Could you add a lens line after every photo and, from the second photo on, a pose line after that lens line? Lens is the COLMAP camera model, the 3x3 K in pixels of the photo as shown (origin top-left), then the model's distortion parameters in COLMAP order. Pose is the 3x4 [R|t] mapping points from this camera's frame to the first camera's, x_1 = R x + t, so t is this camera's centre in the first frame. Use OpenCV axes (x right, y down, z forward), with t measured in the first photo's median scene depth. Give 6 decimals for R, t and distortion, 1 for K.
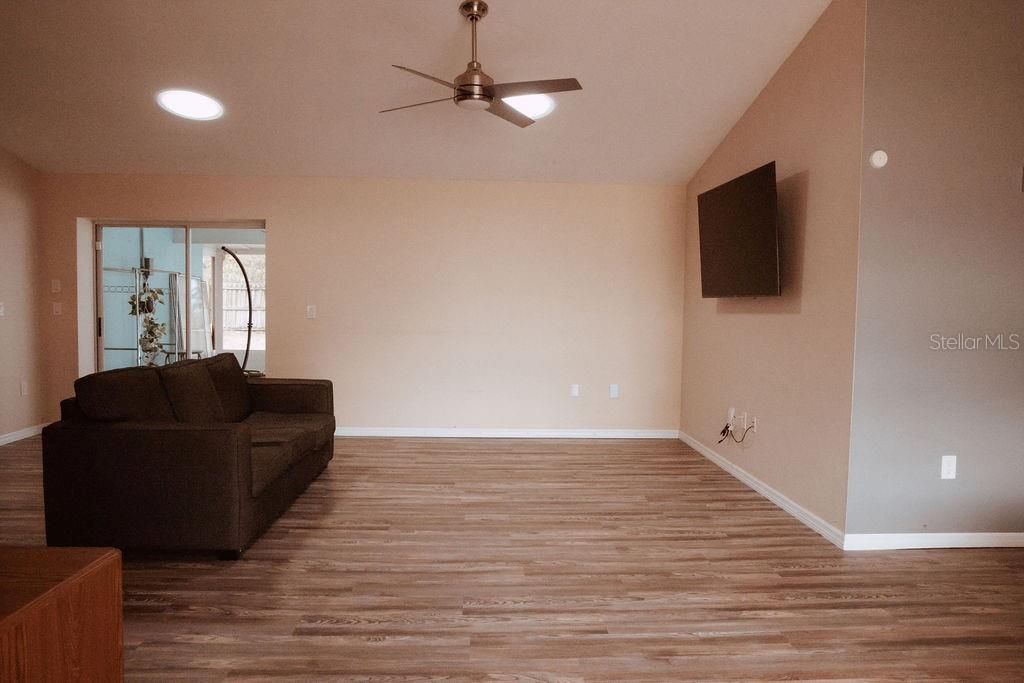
lens RADIAL K [[705.7, 0, 522.3], [0, 705.7, 344.4], [0, 0, 1]] dist [-0.041119, 0.038183]
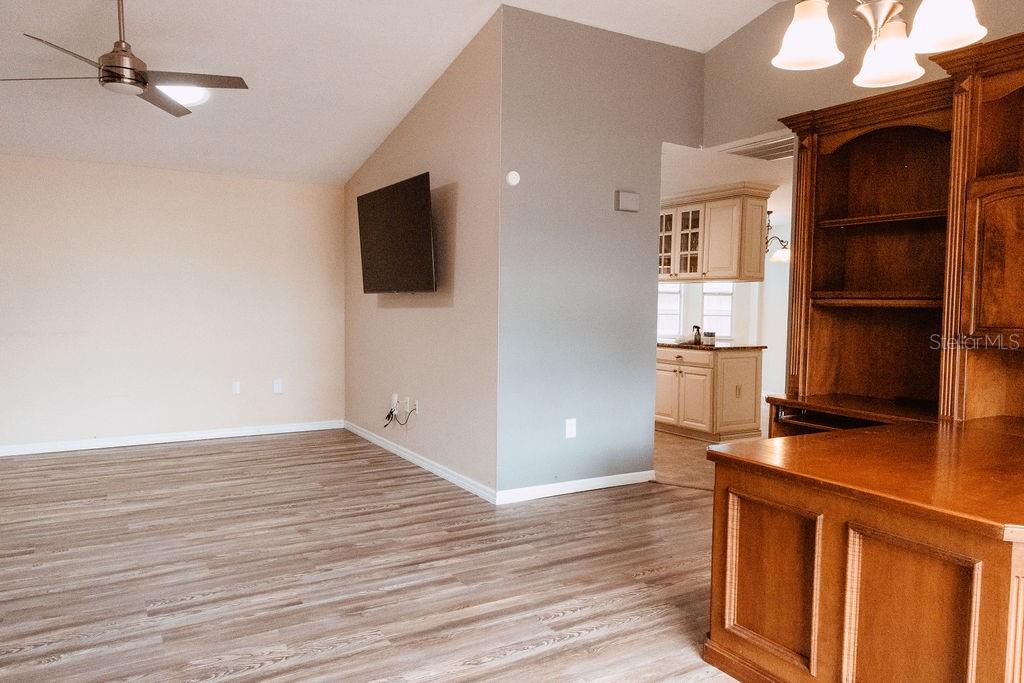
lens RADIAL K [[705.7, 0, 528.2], [0, 705.7, 346.9], [0, 0, 1]] dist [-0.041119, 0.038183]
pose [[0.879797, -0.035980, 0.473986, -0.048486], [0.030314, 0.999348, 0.019593, 0.002977], [-0.474382, -0.002870, 0.880314, -0.081298]]
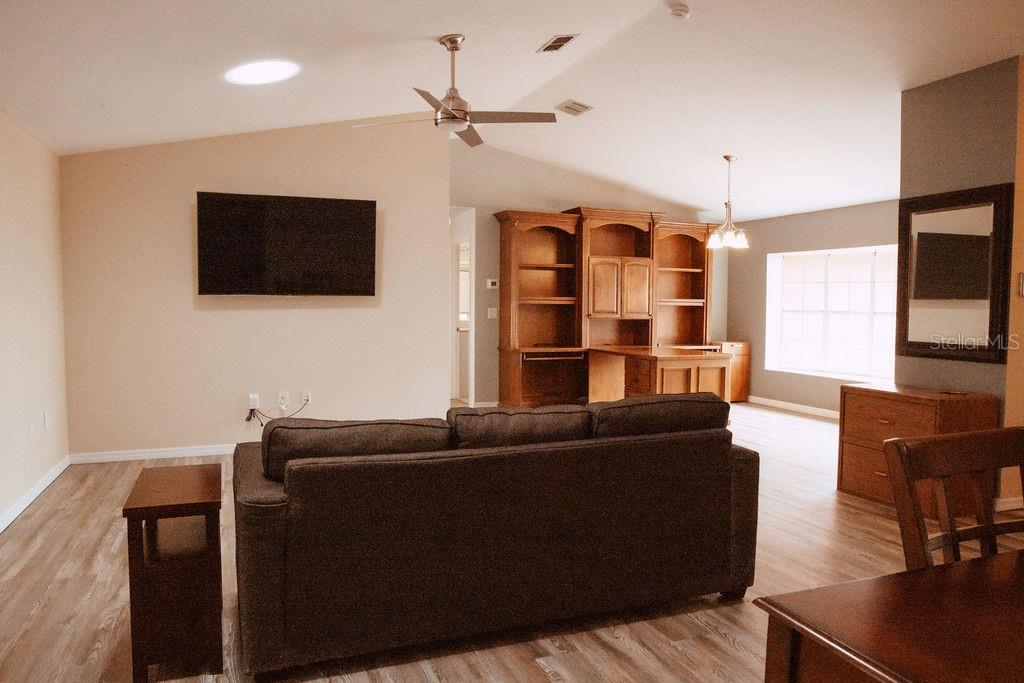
lens RADIAL K [[705.7, 0, 506.4], [0, 705.7, 344.0], [0, 0, 1]] dist [-0.041119, 0.038183]
pose [[-0.306685, -0.069855, 0.949244, -1.201292], [0.045972, 0.995052, 0.088079, -0.092987], [-0.950700, 0.070651, -0.301956, 1.302190]]
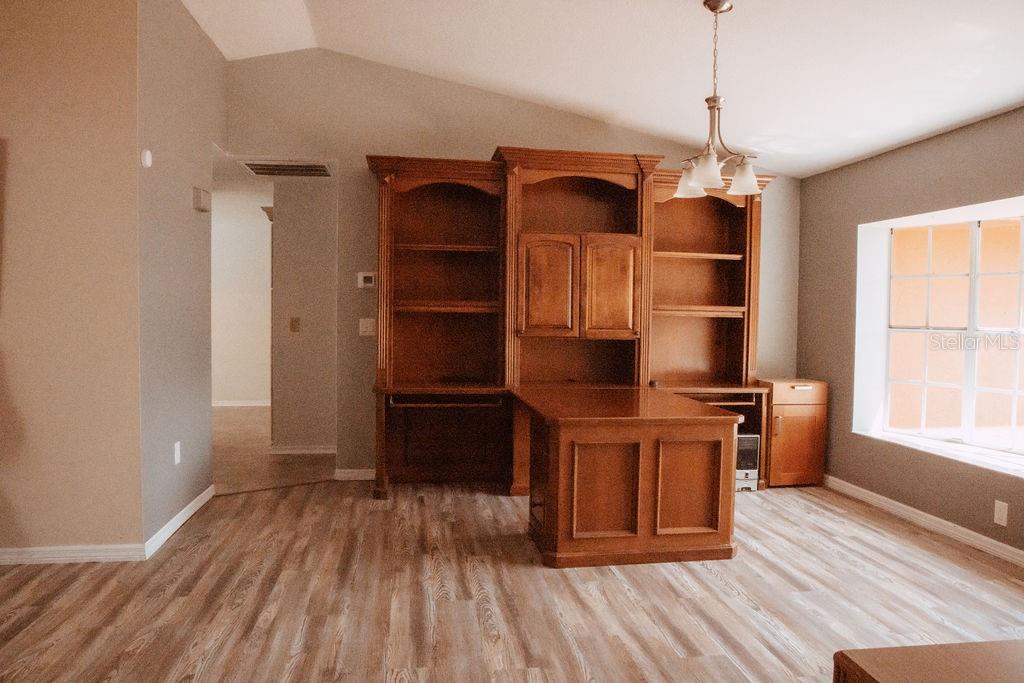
lens RADIAL K [[705.7, 0, 495.2], [0, 705.7, 344.4], [0, 0, 1]] dist [-0.041119, 0.038183]
pose [[-0.073320, -0.059807, 0.995514, -0.481862], [0.045979, 0.996936, 0.063279, -0.038526], [-0.996248, 0.050412, -0.070346, 0.531138]]
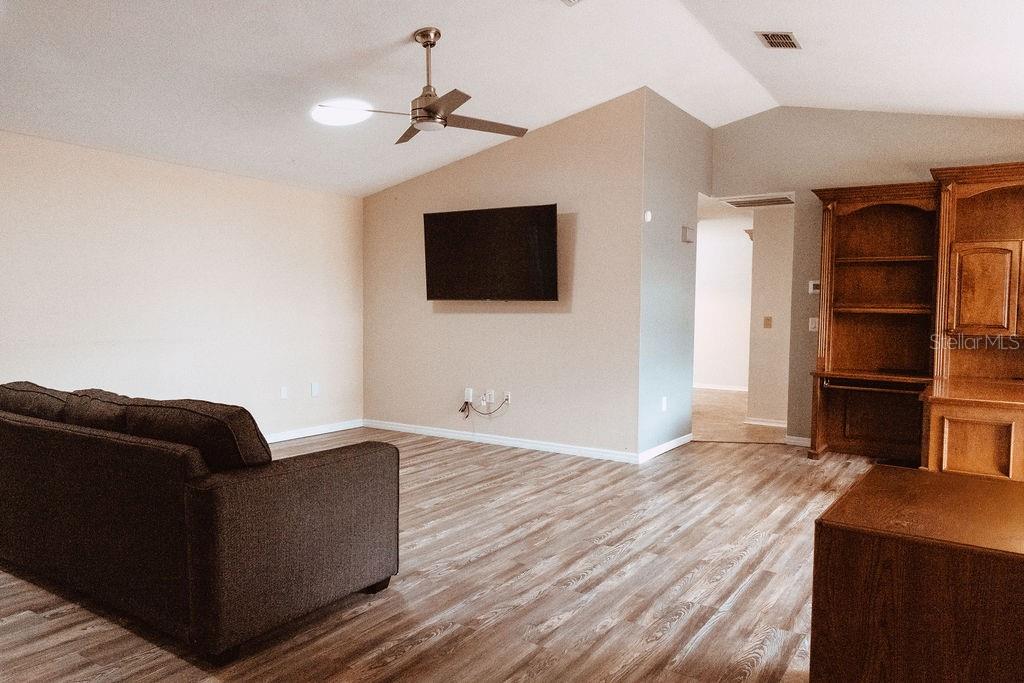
lens RADIAL K [[705.7, 0, 507.7], [0, 705.7, 337.8], [0, 0, 1]] dist [-0.041119, 0.038183]
pose [[0.600806, -0.040090, 0.798389, -0.895168], [0.041720, 0.998953, 0.018766, -0.027594], [-0.798306, 0.022034, 0.601849, 0.258874]]
